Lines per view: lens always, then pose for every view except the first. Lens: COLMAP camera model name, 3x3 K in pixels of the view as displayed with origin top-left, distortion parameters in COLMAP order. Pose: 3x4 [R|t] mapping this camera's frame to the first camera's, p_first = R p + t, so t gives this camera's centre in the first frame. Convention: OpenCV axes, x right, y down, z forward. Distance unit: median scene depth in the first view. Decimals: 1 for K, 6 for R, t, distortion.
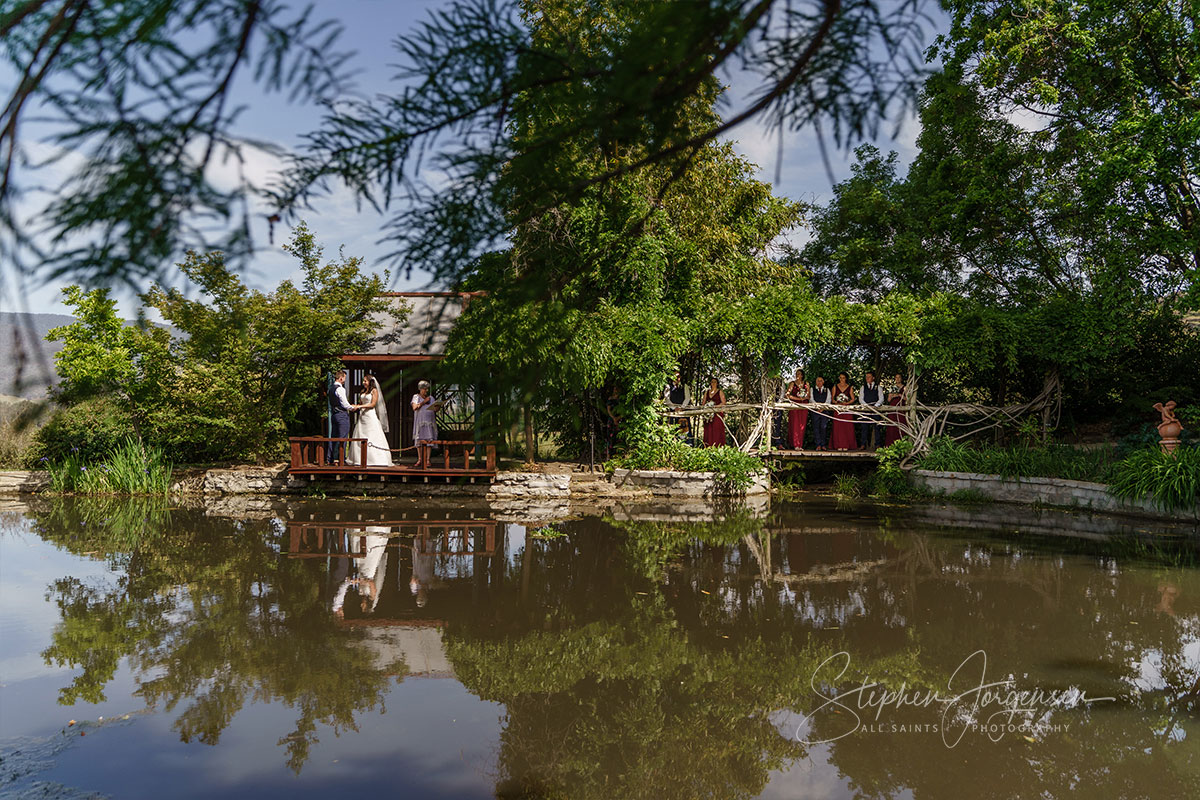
lens RADIAL K [[938.8, 0, 596.8], [0, 938.8, 406.2], [0, 0, 1]] dist [-0.000896, -0.019090]
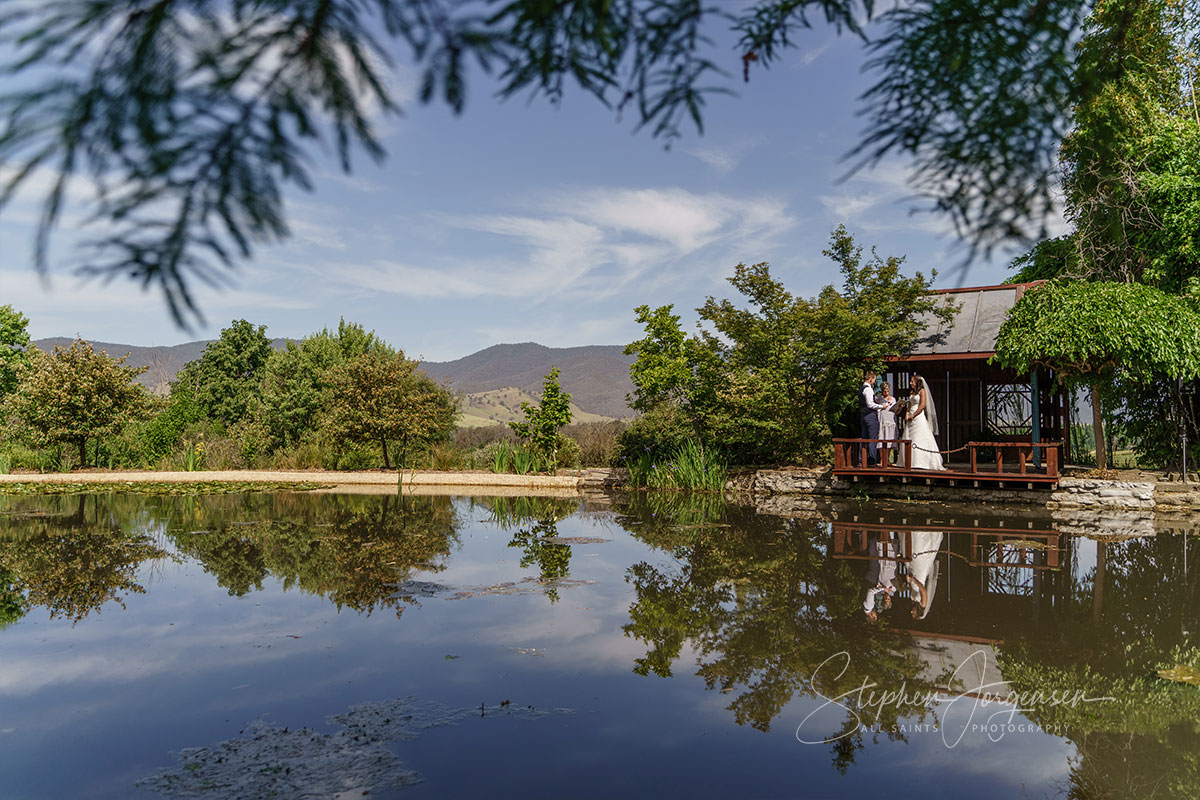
lens RADIAL K [[938.8, 0, 601.6], [0, 938.8, 406.1], [0, 0, 1]] dist [-0.000896, -0.019090]
pose [[0.845196, -0.018116, -0.534149, 0.002929], [0.008351, 0.999751, -0.020693, 0.016621], [0.534391, 0.013029, 0.845137, 0.011670]]
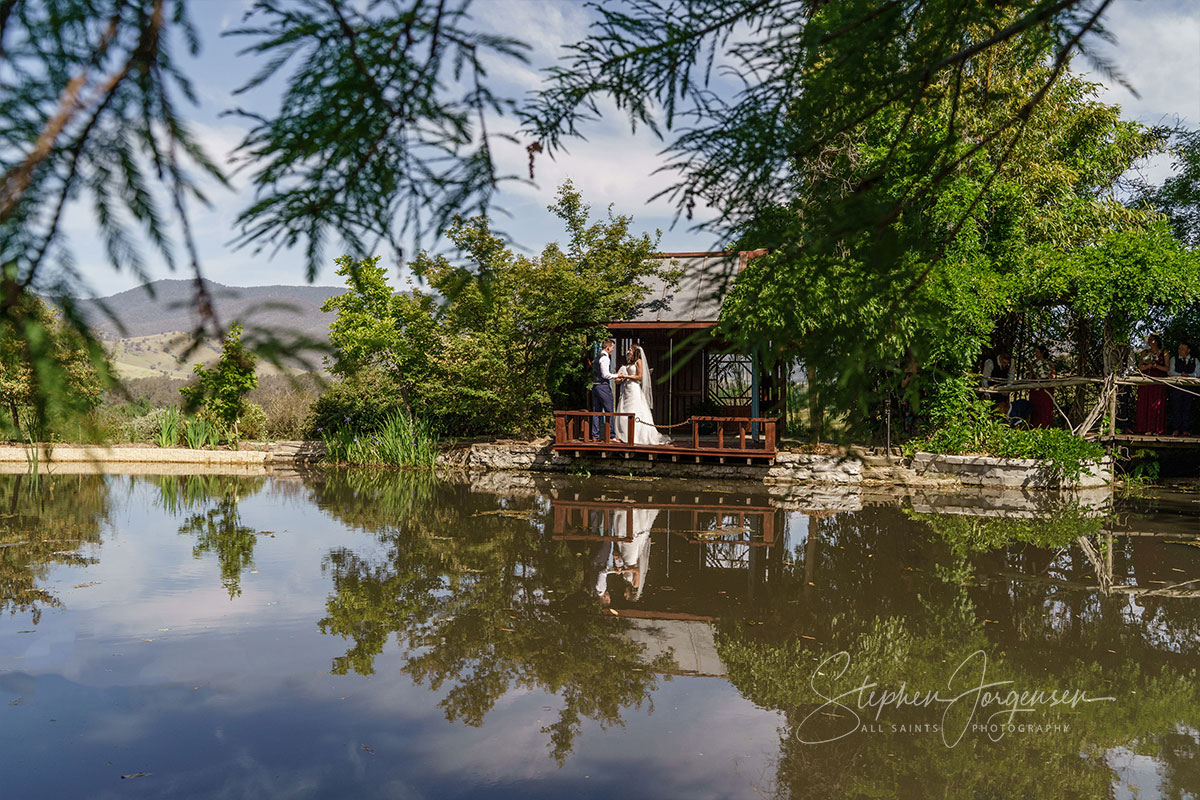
lens RADIAL K [[1039.5, 0, 599.3], [0, 1039.5, 402.3], [0, 0, 1]] dist [-0.012249, -0.014178]
pose [[0.962861, 0.010630, -0.269788, -0.003749], [-0.004571, 0.999723, 0.023078, 0.000352], [0.269959, -0.020988, 0.962643, 0.012209]]
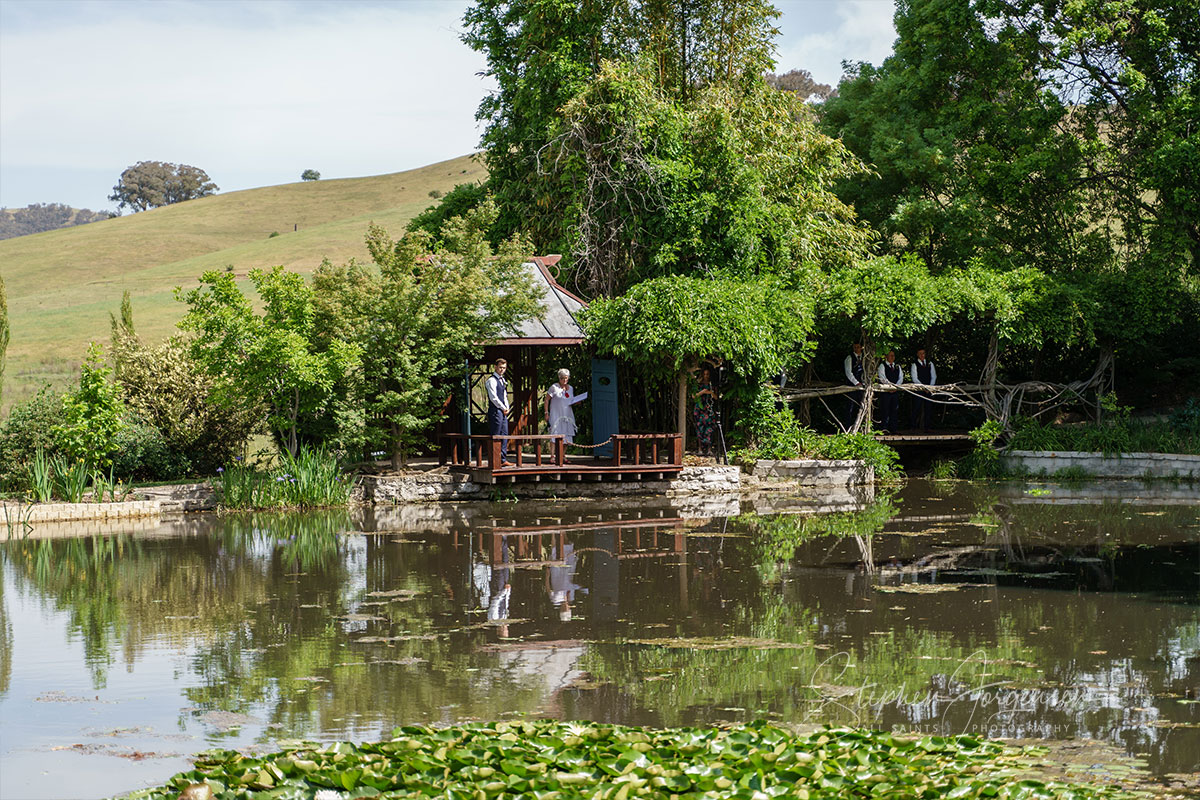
lens RADIAL K [[2398.8, 0, 605.0], [0, 2398.8, 403.2], [0, 0, 1]] dist [0.003915, 0.000000]
pose [[0.874599, -0.022047, 0.484345, -1.307796], [0.008380, 0.999504, 0.030364, -0.064946], [-0.484774, -0.022498, 0.874350, -1.035613]]
